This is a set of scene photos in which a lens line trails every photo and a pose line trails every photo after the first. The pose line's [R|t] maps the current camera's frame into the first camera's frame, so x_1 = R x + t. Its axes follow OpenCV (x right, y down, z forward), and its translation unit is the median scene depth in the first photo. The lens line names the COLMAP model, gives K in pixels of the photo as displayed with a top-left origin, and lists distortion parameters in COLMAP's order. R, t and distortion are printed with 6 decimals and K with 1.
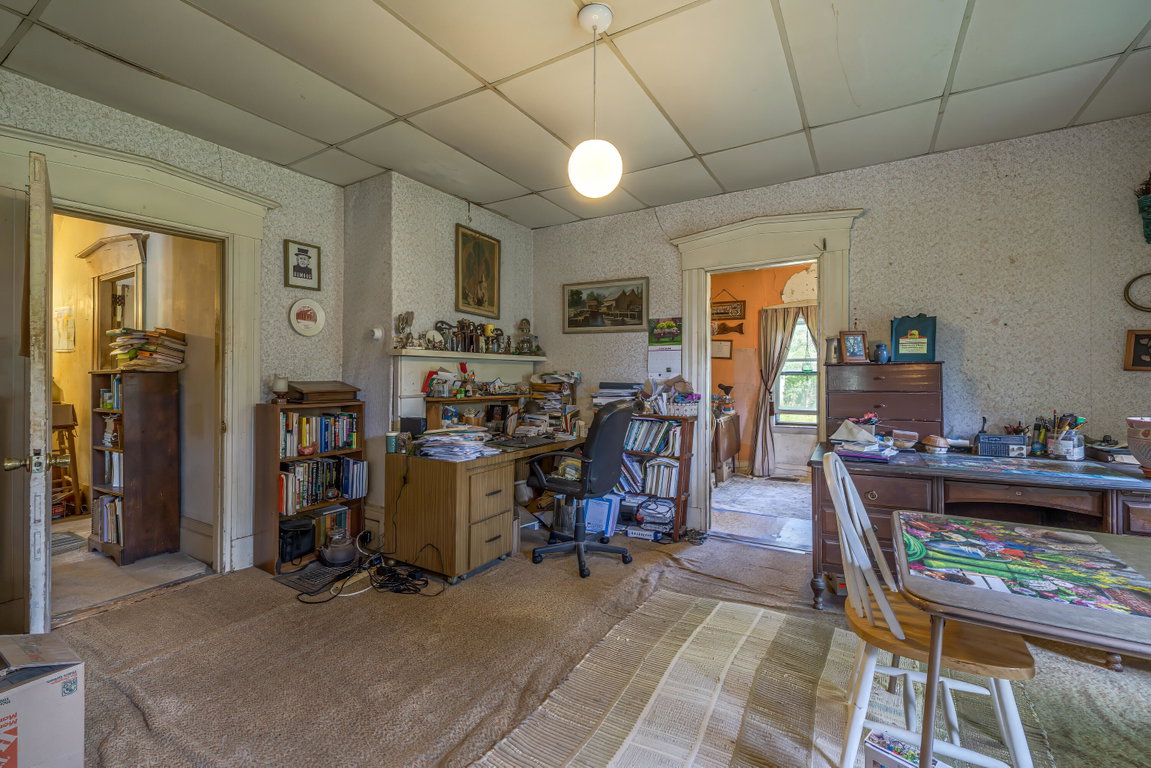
lens RADIAL K [[491.8, 0, 574.8], [0, 491.8, 382.4], [0, 0, 1]] dist [0.000339, 0.000278]
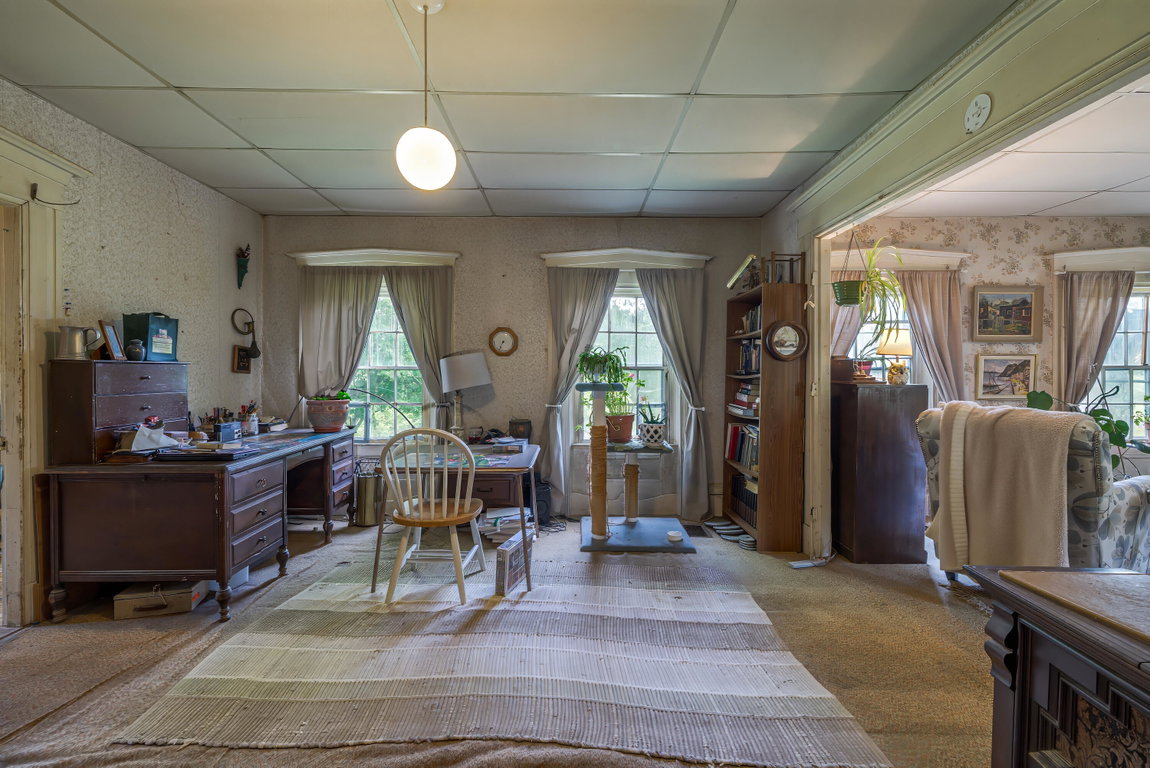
lens RADIAL K [[491.4, 0, 571.6], [0, 491.4, 379.1], [0, 0, 1]] dist [0.000339, 0.000278]
pose [[-0.520583, -0.006424, 0.853787, -0.509410], [0.003381, 0.999948, 0.009585, -0.010542], [-0.853804, 0.007877, -0.520535, 0.696664]]
